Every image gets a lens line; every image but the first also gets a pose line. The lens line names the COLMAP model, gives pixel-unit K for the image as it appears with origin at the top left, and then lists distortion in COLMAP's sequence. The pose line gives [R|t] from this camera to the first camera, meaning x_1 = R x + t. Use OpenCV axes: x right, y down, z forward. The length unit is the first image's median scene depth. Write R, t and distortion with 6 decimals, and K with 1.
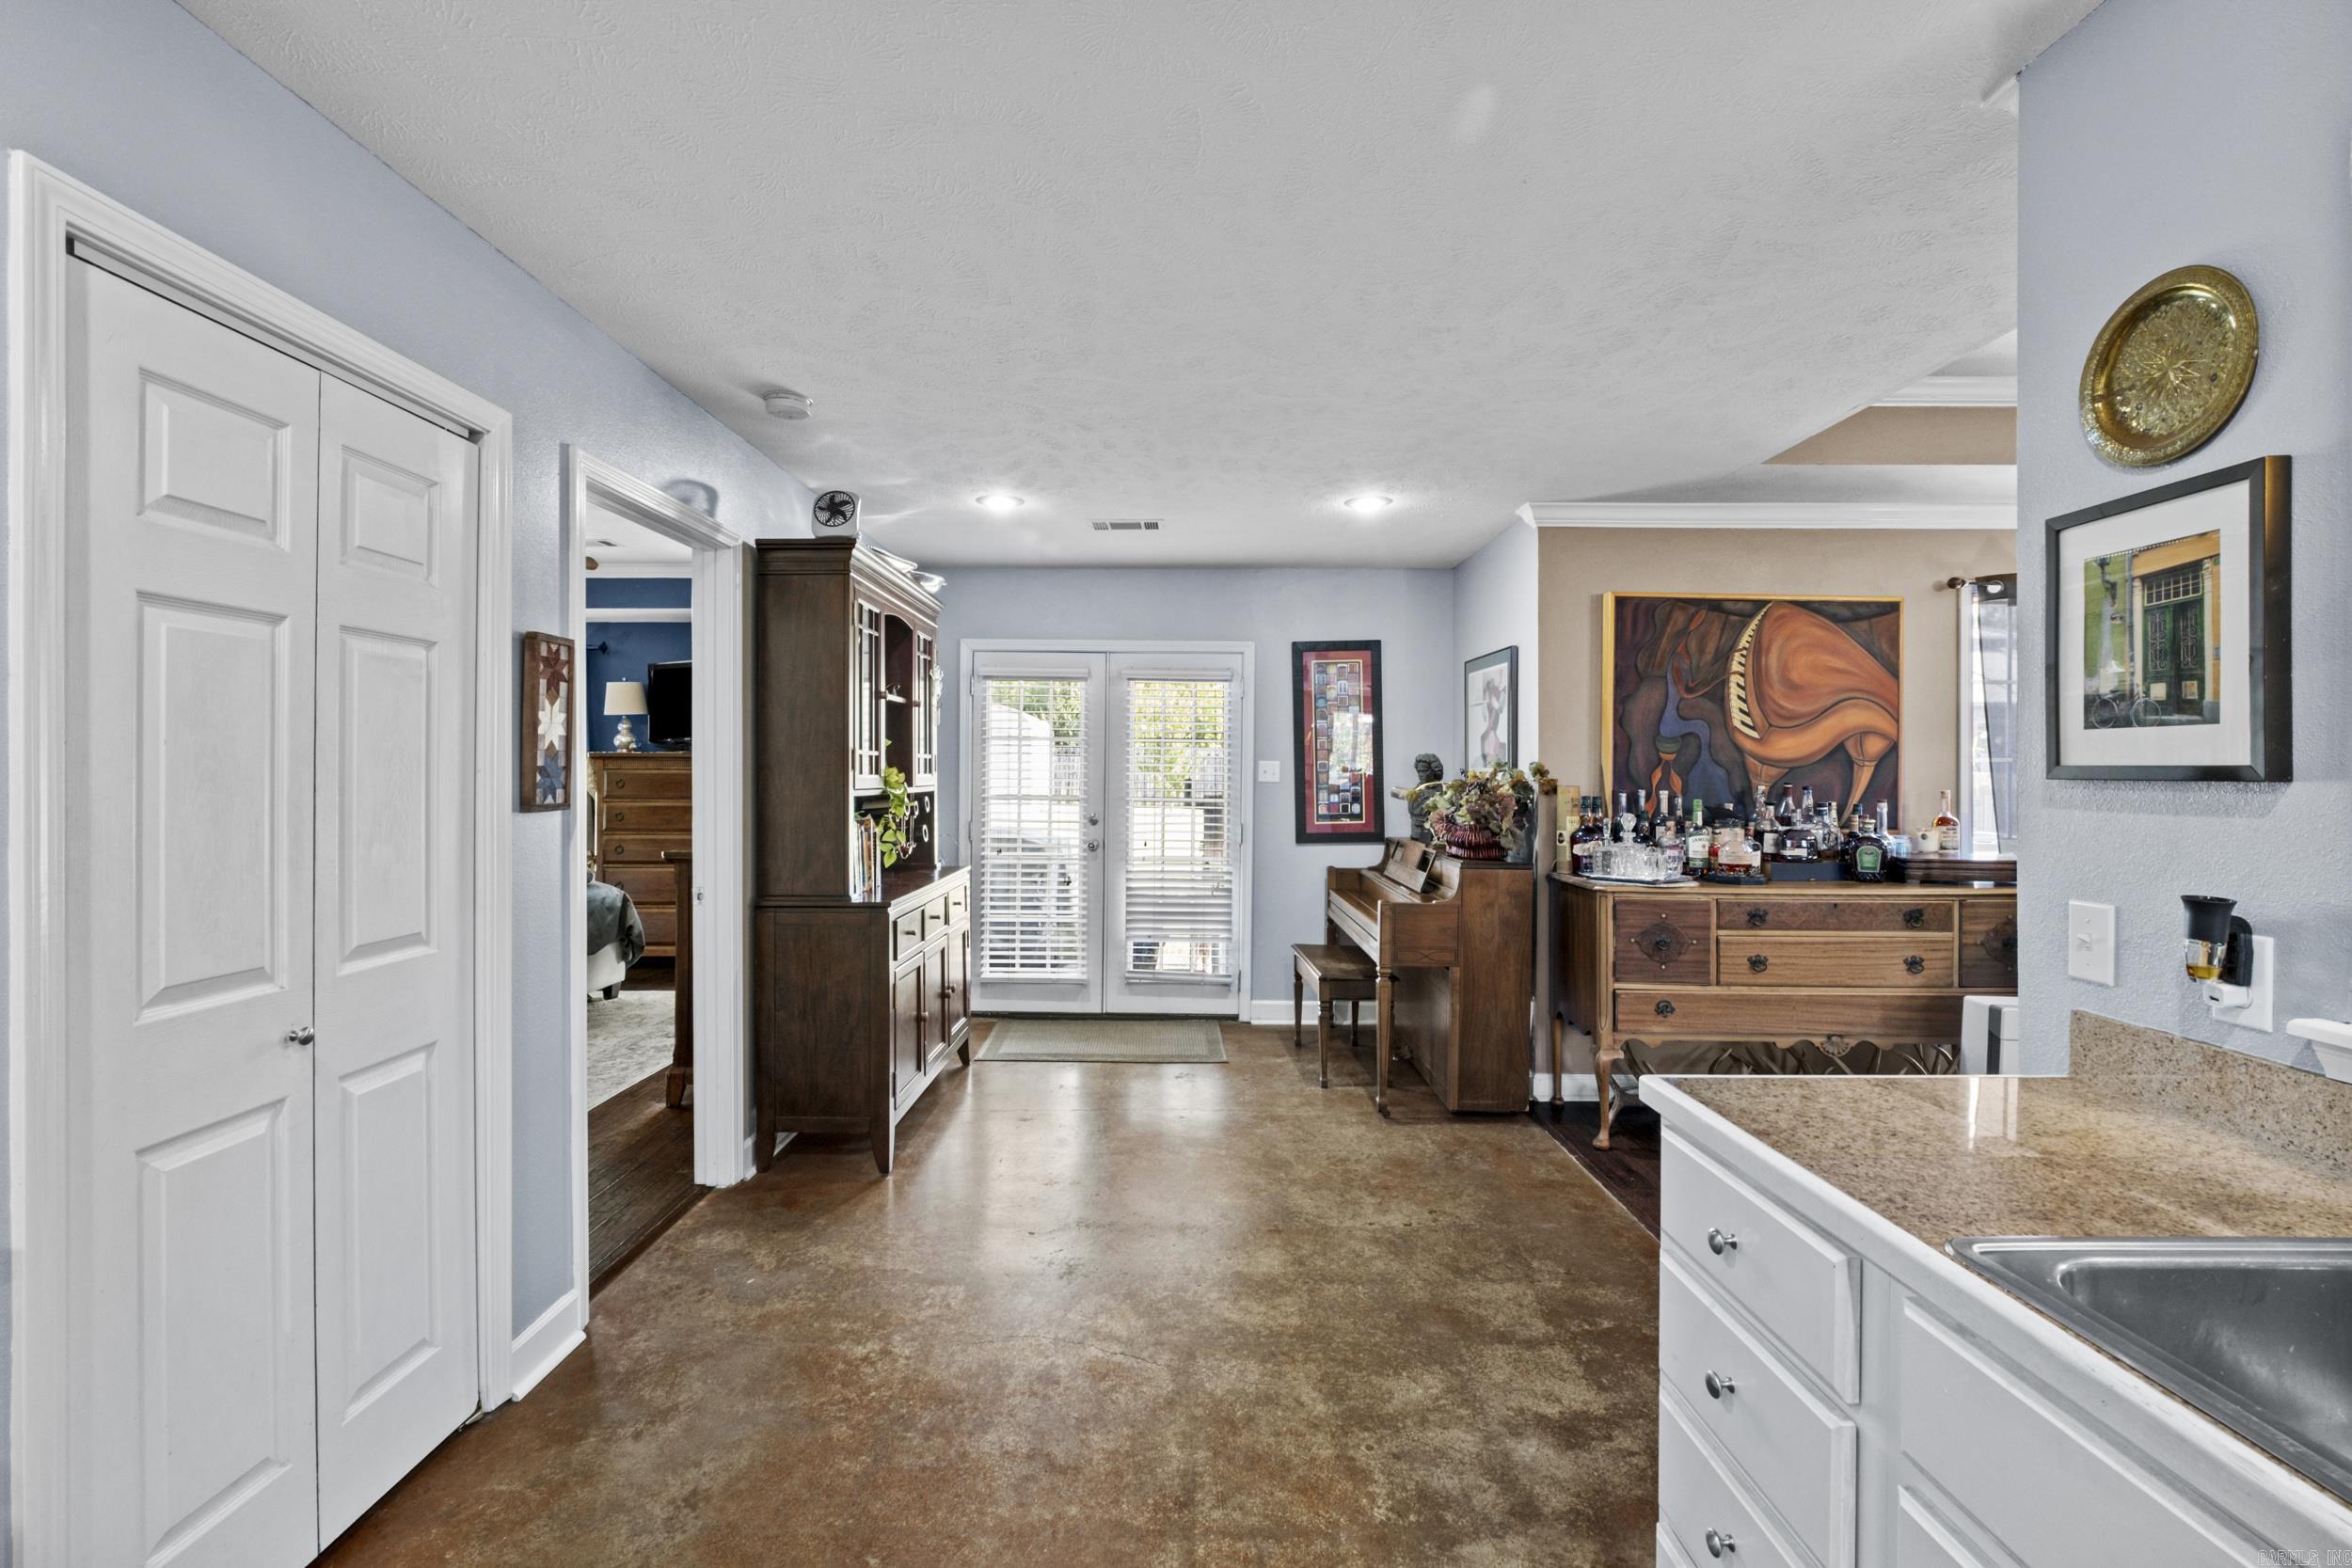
lens RADIAL K [[1028.4, 0, 1159.7], [0, 1028.4, 775.0], [0, 0, 1]] dist [-0.005152, -0.000326]
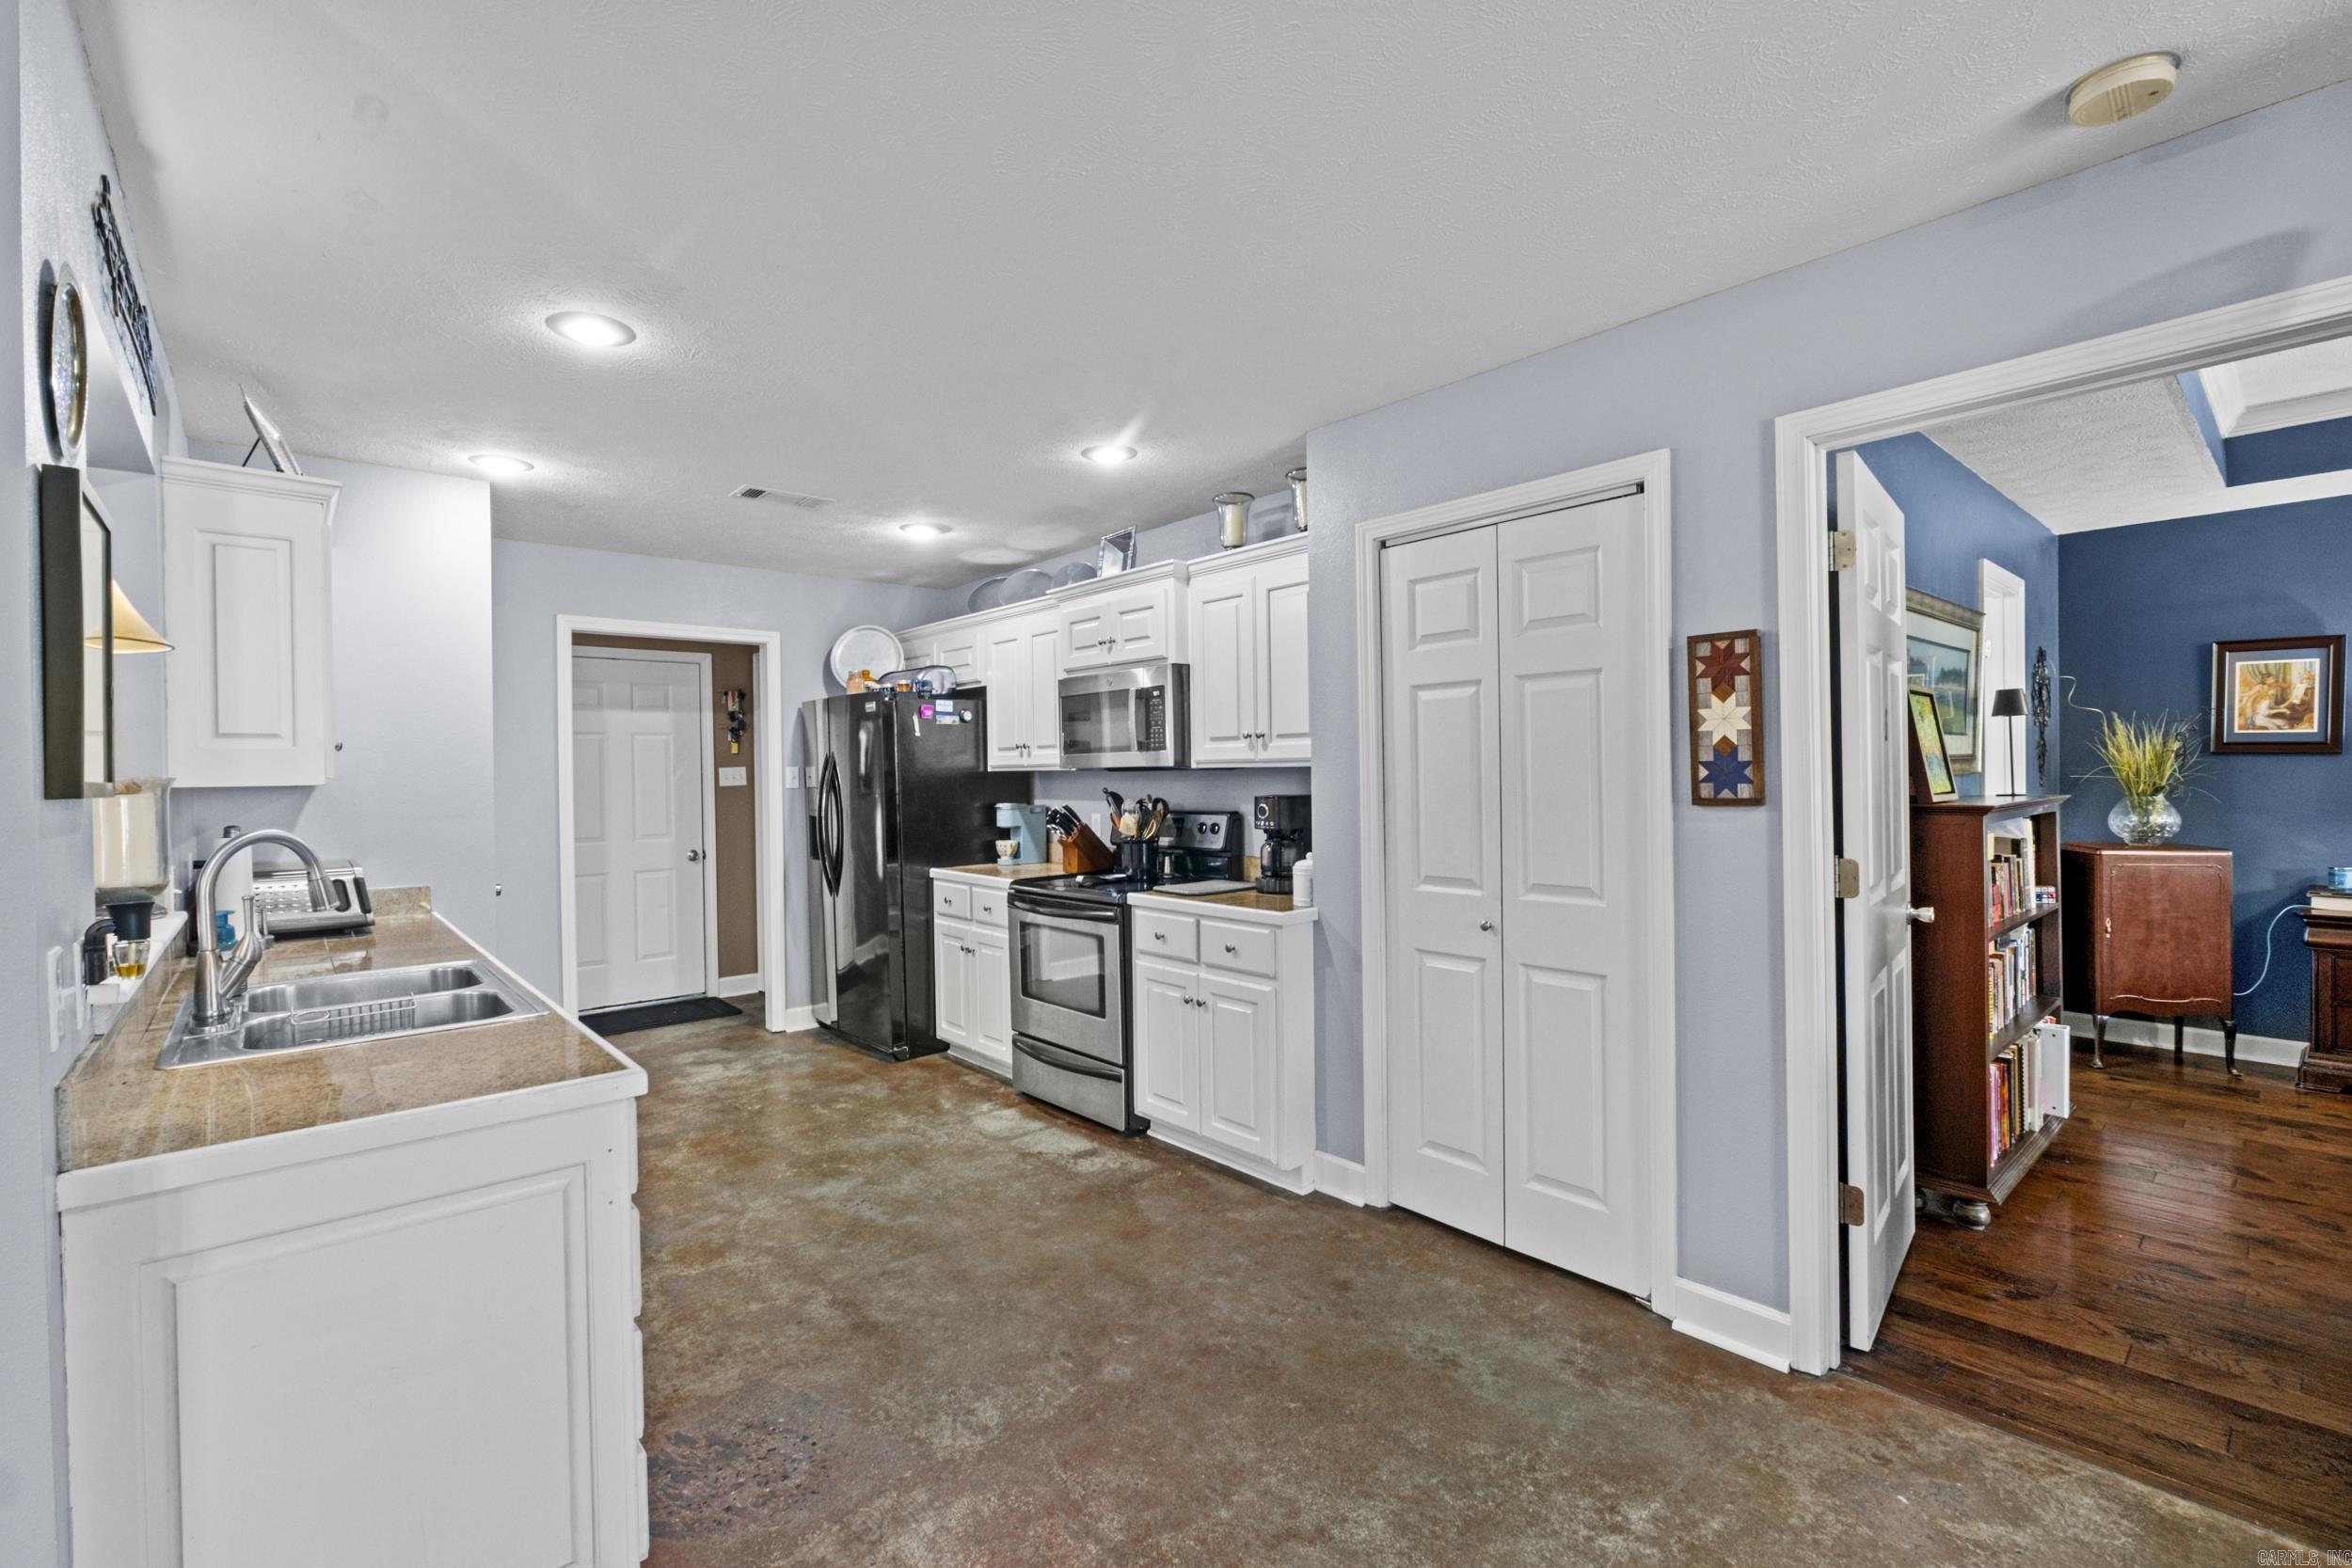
lens RADIAL K [[1014.6, 0, 1162.5], [0, 1014.6, 779.2], [0, 0, 1]] dist [-0.008031, 0.000224]
pose [[-0.745888, 0.013288, -0.665939, 0.274776], [0.011395, 0.999909, 0.007190, -0.002434], [0.665974, -0.002226, -0.745972, 0.768495]]
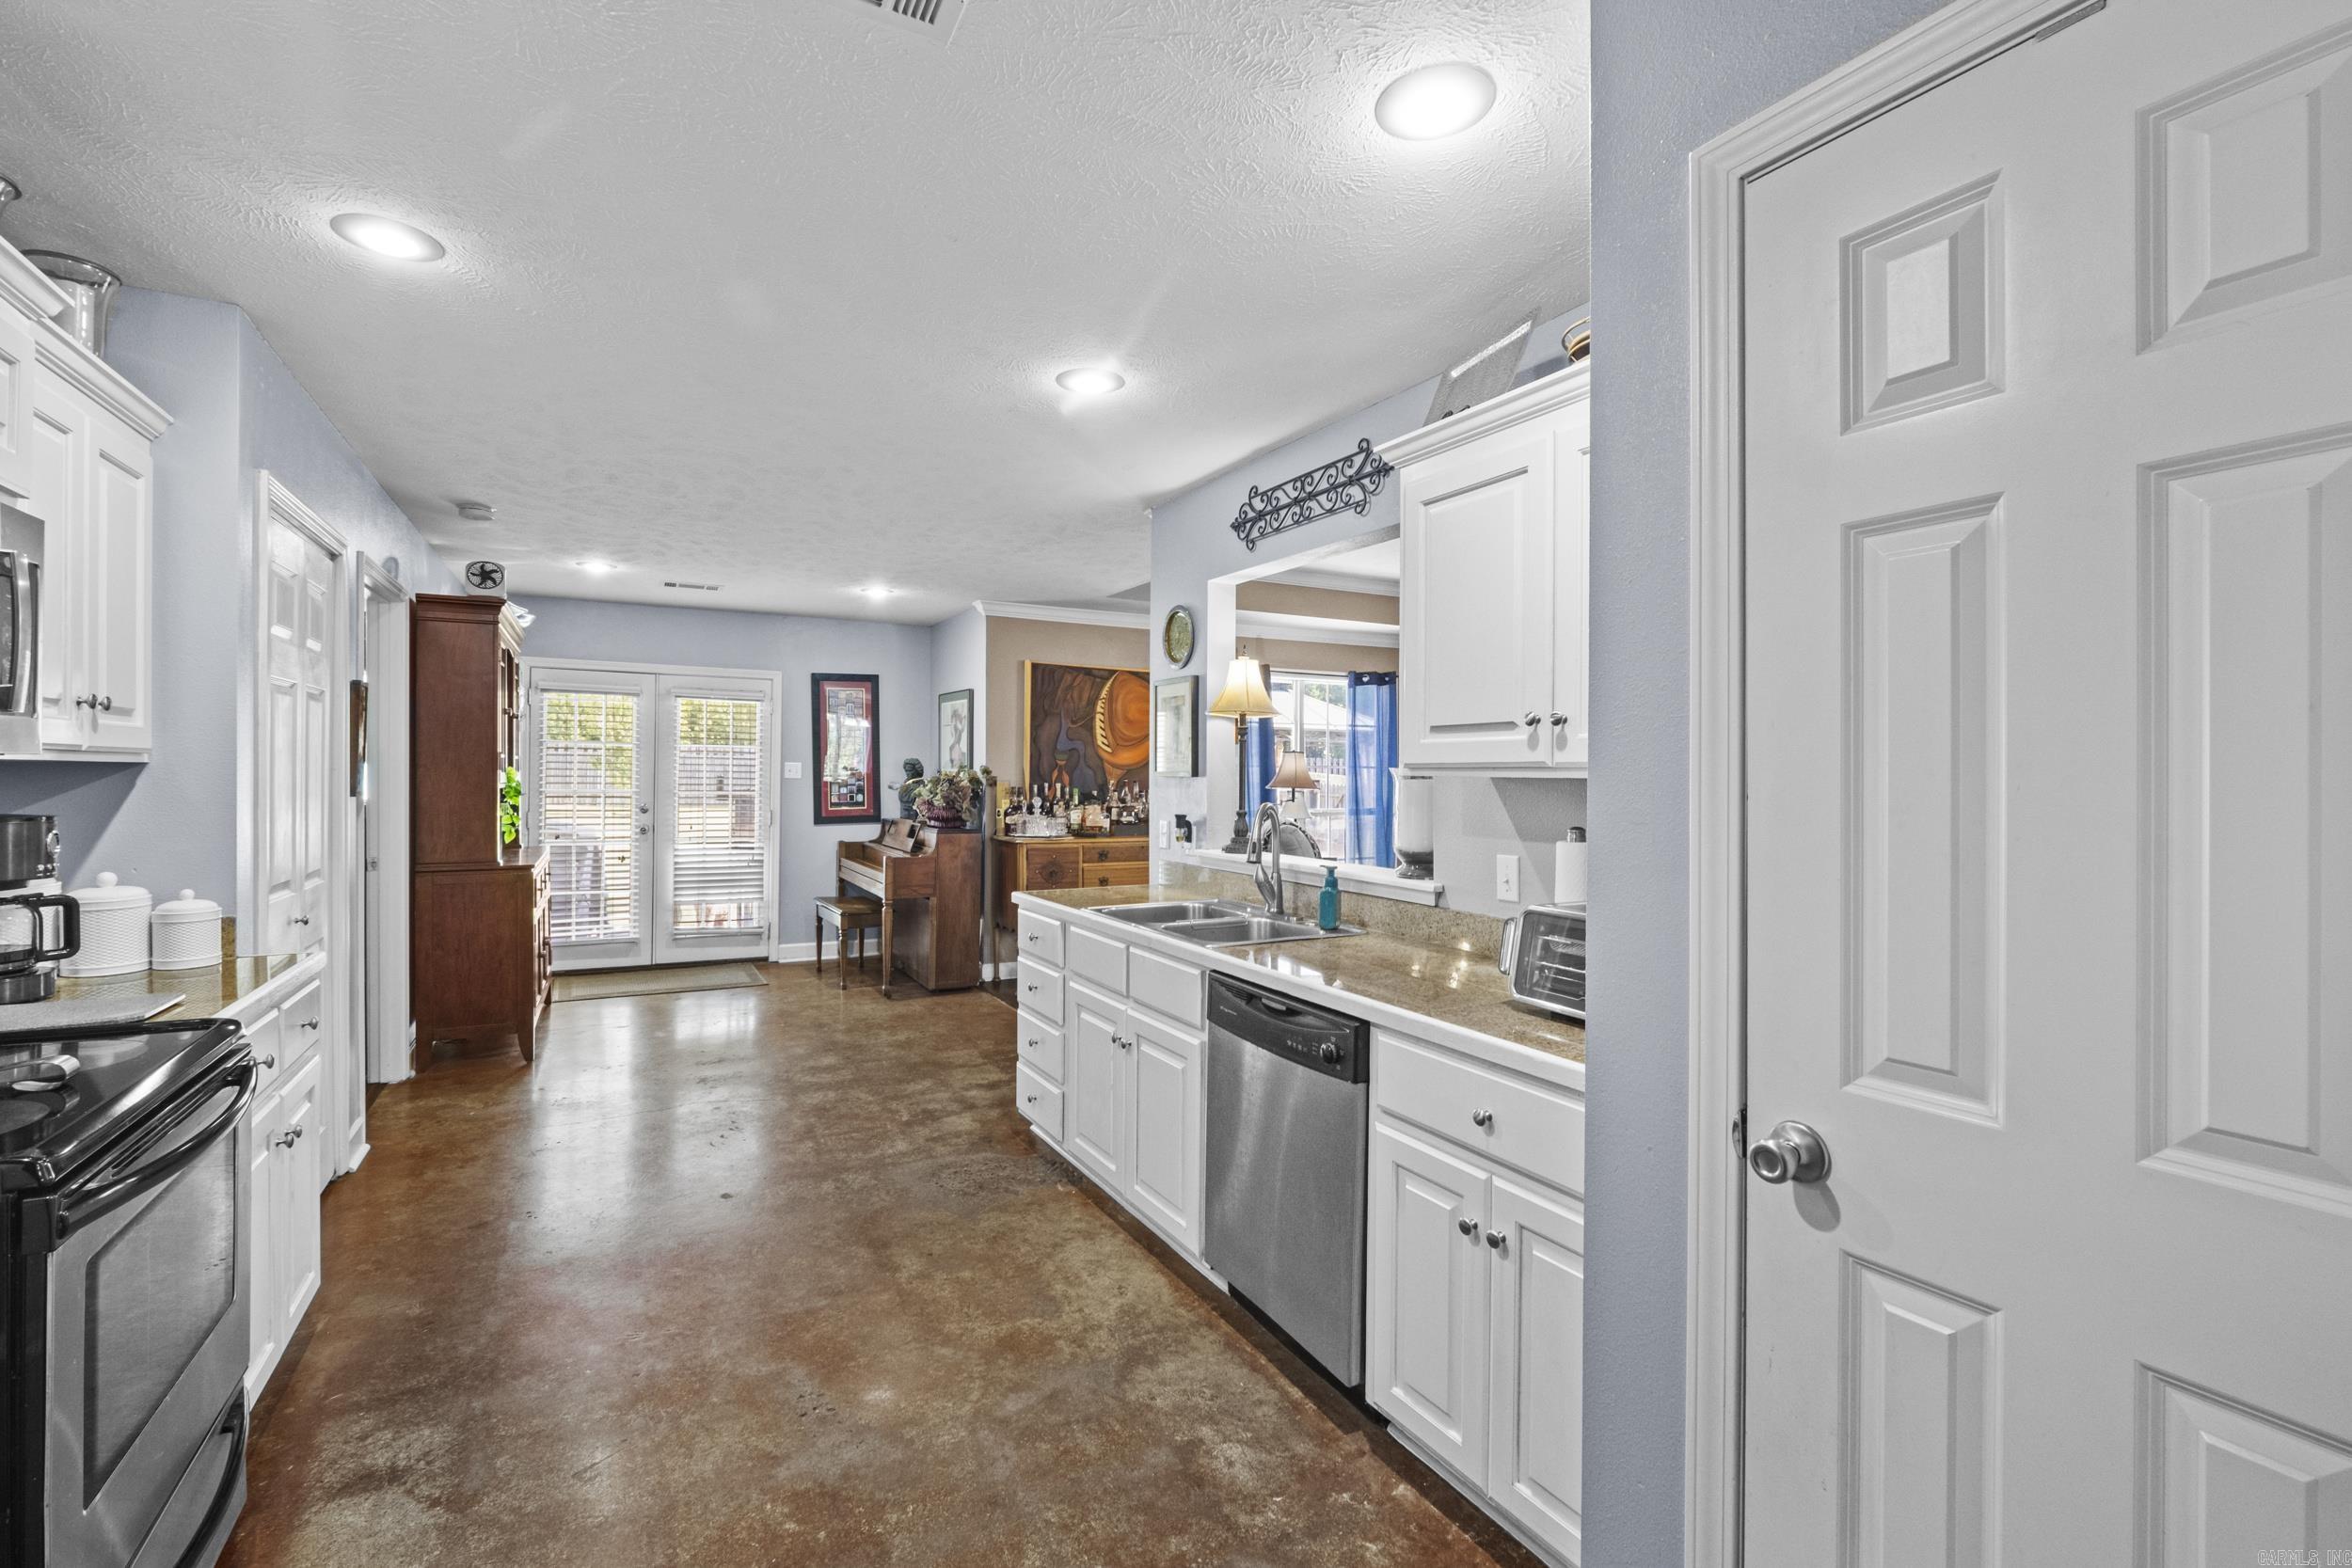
lens RADIAL K [[1028.4, 0, 1159.7], [0, 1028.4, 775.0], [0, 0, 1]] dist [-0.005152, -0.000326]
pose [[0.874302, 0.002215, 0.485377, -0.164032], [-0.003382, 0.999993, 0.001529, -0.001288], [-0.485370, -0.002978, 0.874304, -0.510661]]
